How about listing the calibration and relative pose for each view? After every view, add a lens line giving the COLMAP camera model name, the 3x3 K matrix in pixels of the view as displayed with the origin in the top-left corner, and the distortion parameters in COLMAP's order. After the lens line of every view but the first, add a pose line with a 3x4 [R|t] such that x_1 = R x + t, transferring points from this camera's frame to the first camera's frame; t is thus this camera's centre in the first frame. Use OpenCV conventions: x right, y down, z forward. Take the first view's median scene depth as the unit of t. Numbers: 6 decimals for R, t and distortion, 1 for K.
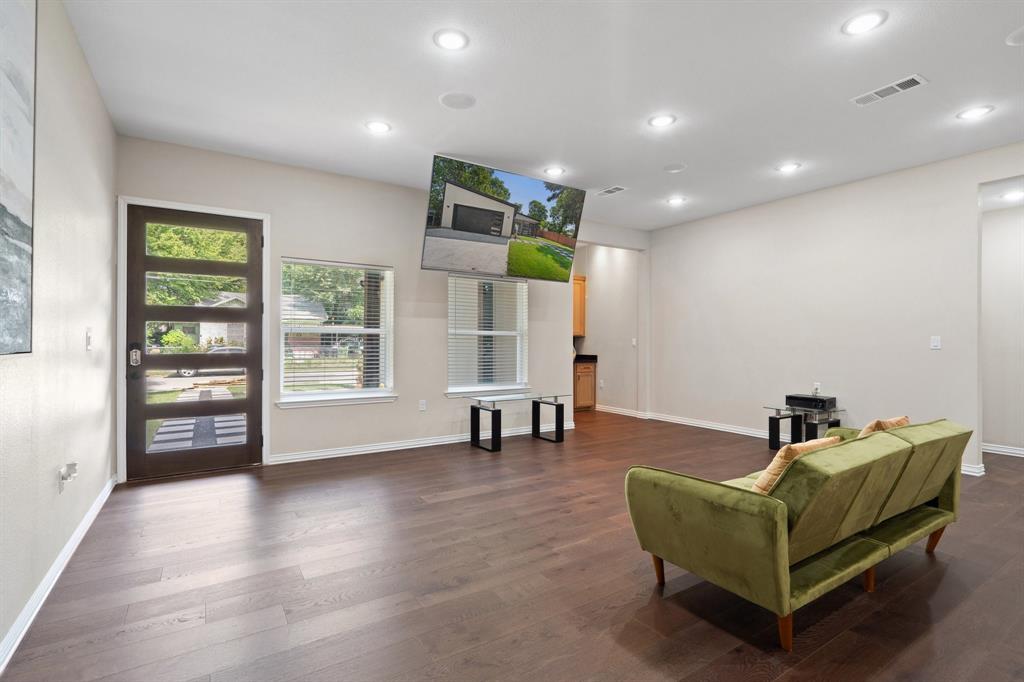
lens RADIAL K [[463.9, 0, 512.0], [0, 463.9, 341.0], [0, 0, 1]] dist [0.000400, -0.000018]
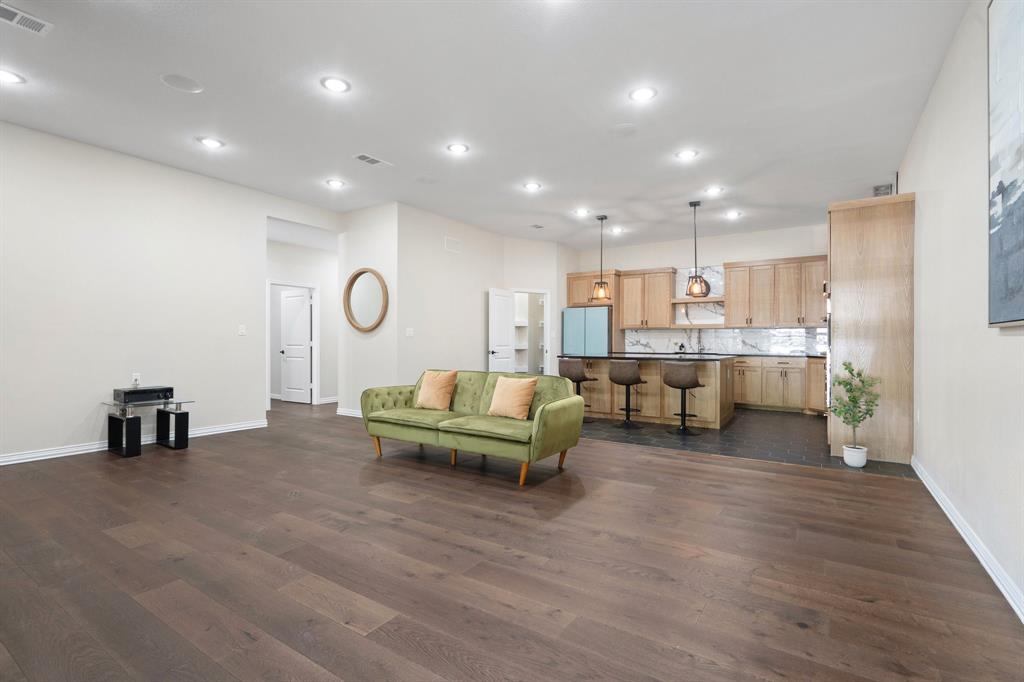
lens RADIAL K [[463.9, 0, 512.0], [0, 463.9, 341.0], [0, 0, 1]] dist [0.000400, -0.000018]
pose [[-0.372473, -0.001724, 0.928041, -0.707557], [-0.002803, 0.999996, 0.000732, 0.039757], [-0.928039, -0.002328, -0.372476, 1.071583]]
